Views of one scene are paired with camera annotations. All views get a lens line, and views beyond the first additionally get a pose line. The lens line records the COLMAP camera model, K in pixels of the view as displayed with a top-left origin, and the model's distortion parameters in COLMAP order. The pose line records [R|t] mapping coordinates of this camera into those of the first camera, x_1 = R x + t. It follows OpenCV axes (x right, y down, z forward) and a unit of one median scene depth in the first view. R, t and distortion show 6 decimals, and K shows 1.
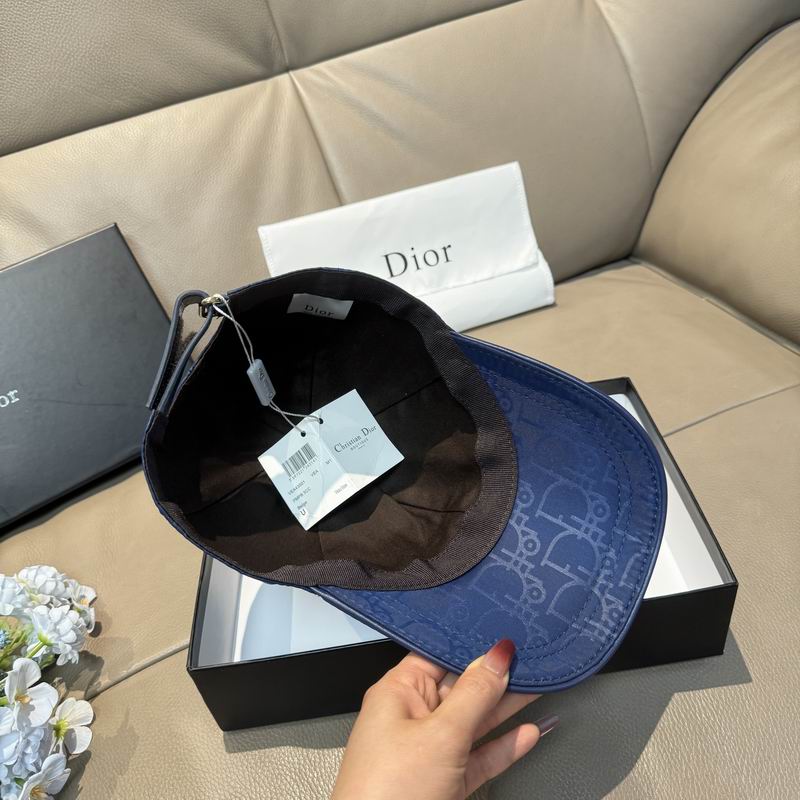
lens RADIAL K [[785.8, 0, 399.2], [0, 785.8, 399.6], [0, 0, 1]] dist [-0.032946, 0.000000]
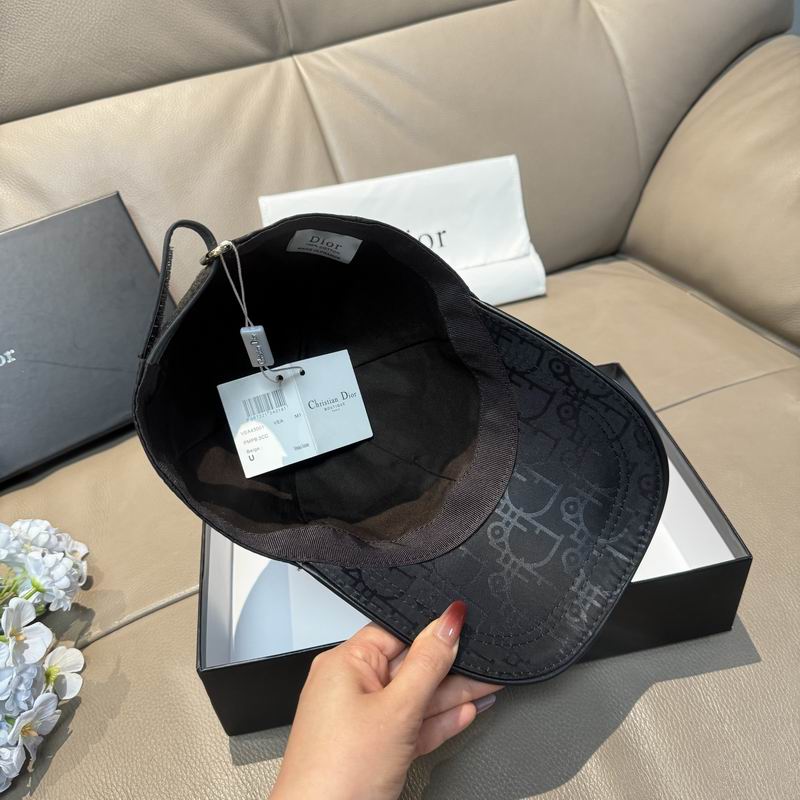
lens RADIAL K [[785.8, 0, 402.9], [0, 785.8, 401.5], [0, 0, 1]] dist [-0.032946, 0.000000]
pose [[0.998983, 0.030080, 0.033587, -0.018670], [-0.029244, 0.999257, -0.025122, 0.056647], [-0.034318, 0.024114, 0.999120, -0.015533]]
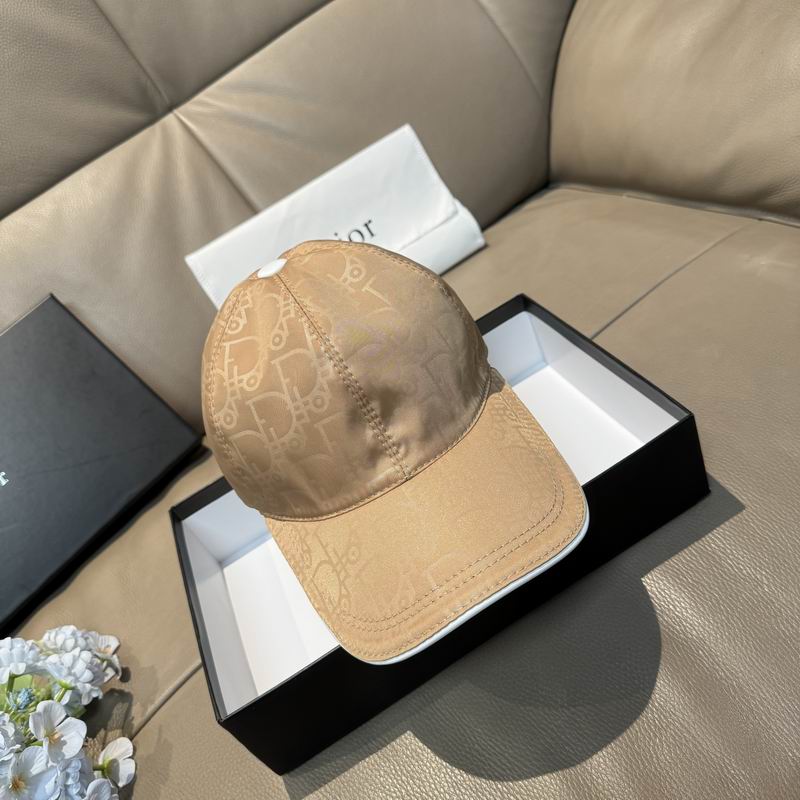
lens RADIAL K [[785.8, 0, 409.3], [0, 785.8, 402.6], [0, 0, 1]] dist [-0.032946, 0.000000]
pose [[0.952059, -0.305900, -0.002918, 0.045506], [0.305565, 0.951385, -0.038680, 0.091202], [0.014608, 0.035934, 0.999247, -0.021454]]
